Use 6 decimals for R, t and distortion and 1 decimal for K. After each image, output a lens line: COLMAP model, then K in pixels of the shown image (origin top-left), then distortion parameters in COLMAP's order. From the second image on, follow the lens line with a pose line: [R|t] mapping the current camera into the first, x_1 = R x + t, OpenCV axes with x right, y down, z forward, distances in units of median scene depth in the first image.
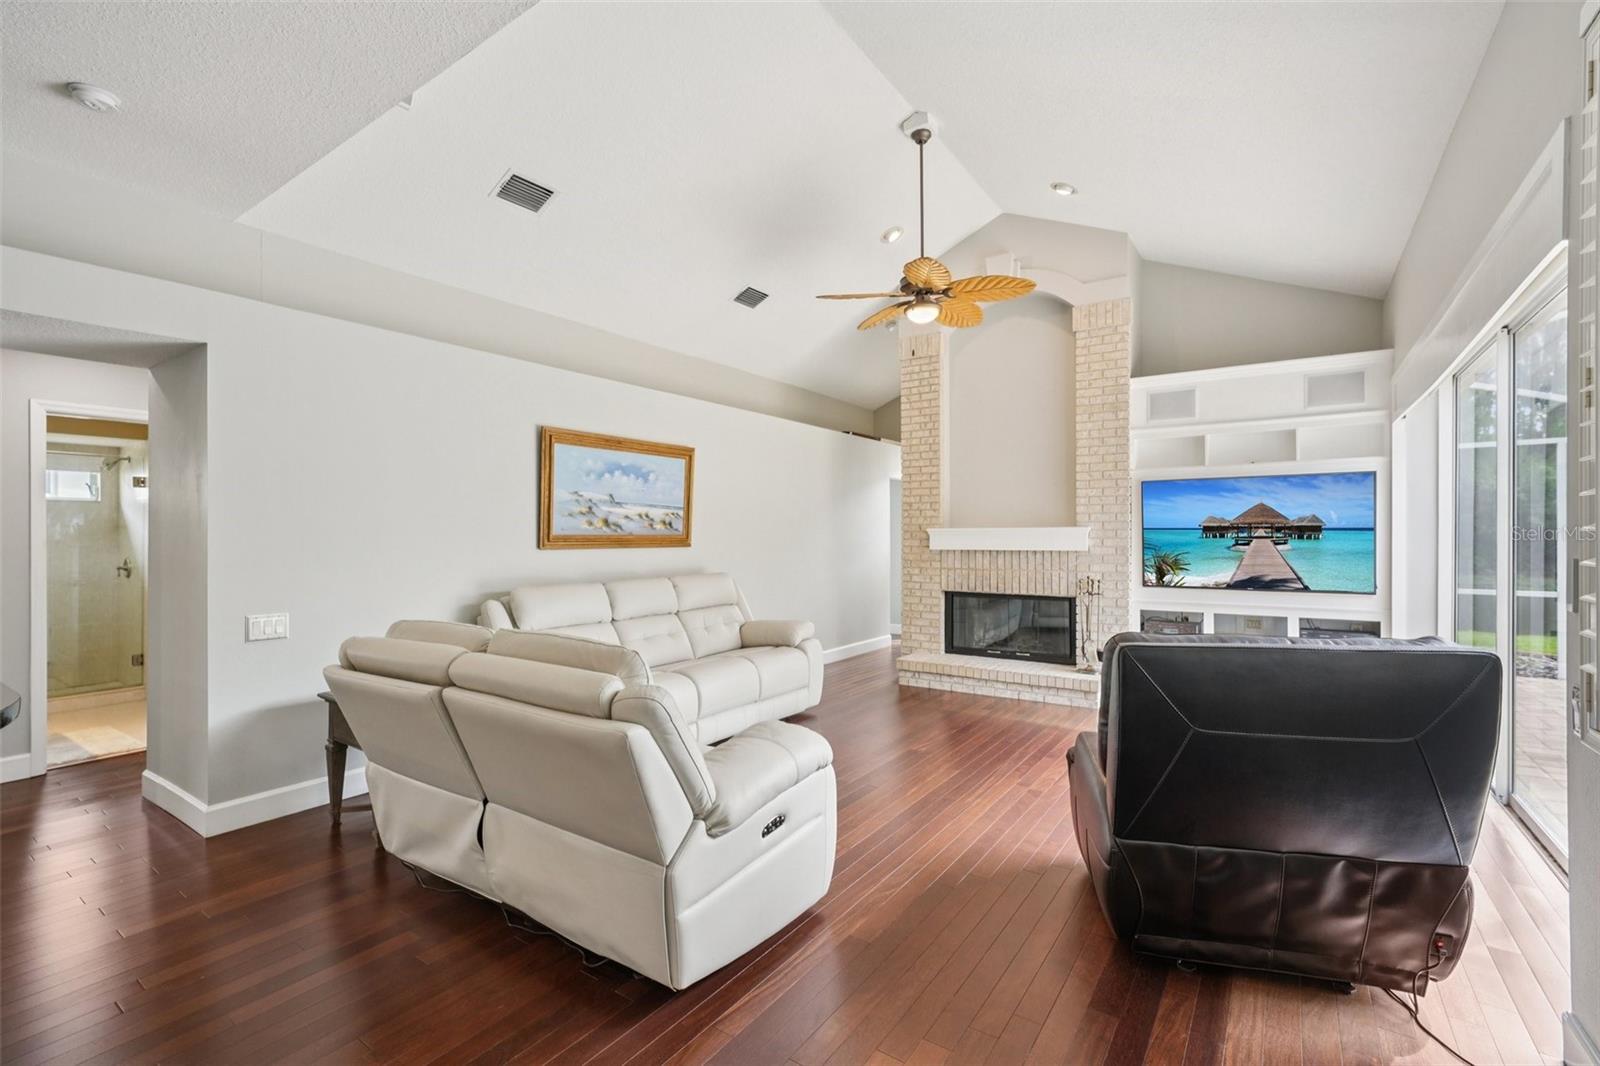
lens RADIAL K [[709.8, 0, 800.0], [0, 709.8, 533.0], [0, 0, 1]] dist [0.001935, 0.000333]
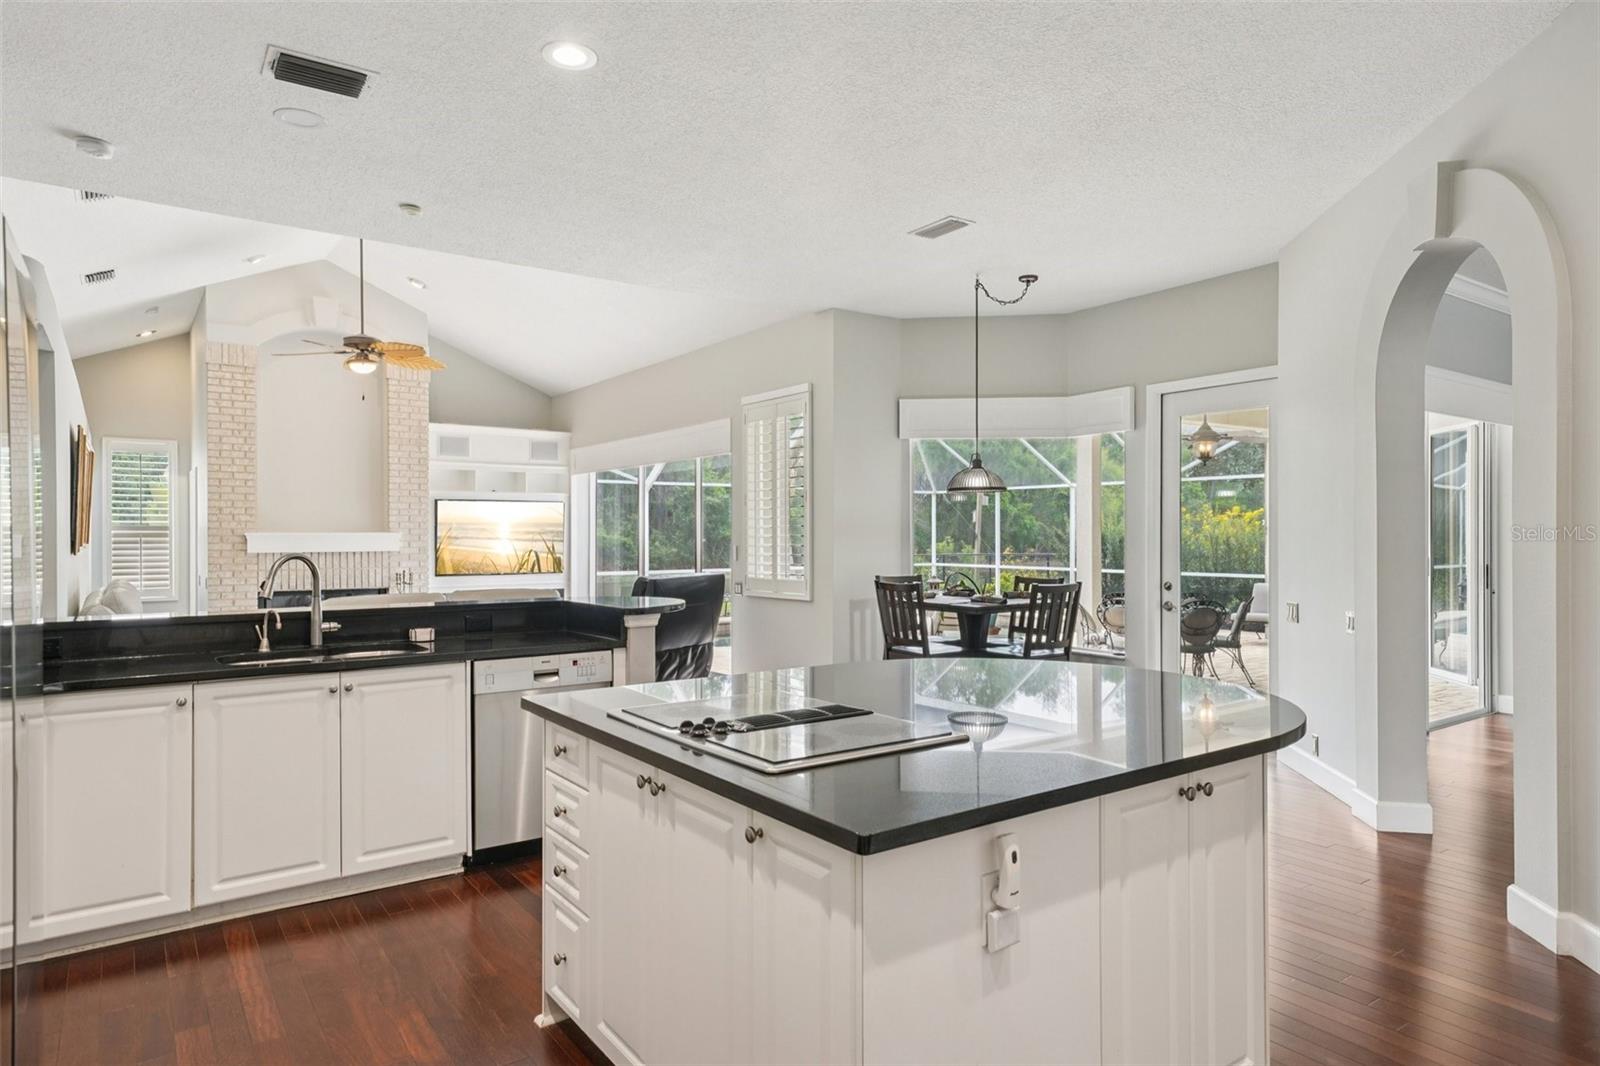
lens RADIAL K [[936.8, 0, 802.4], [0, 936.8, 539.3], [0, 0, 1]] dist [0.008179, 0.000819]
pose [[0.333655, -0.002498, 0.942692, -0.963063], [-0.002107, 0.999992, 0.003396, -0.003634], [-0.942693, -0.003119, 0.333647, -0.260653]]
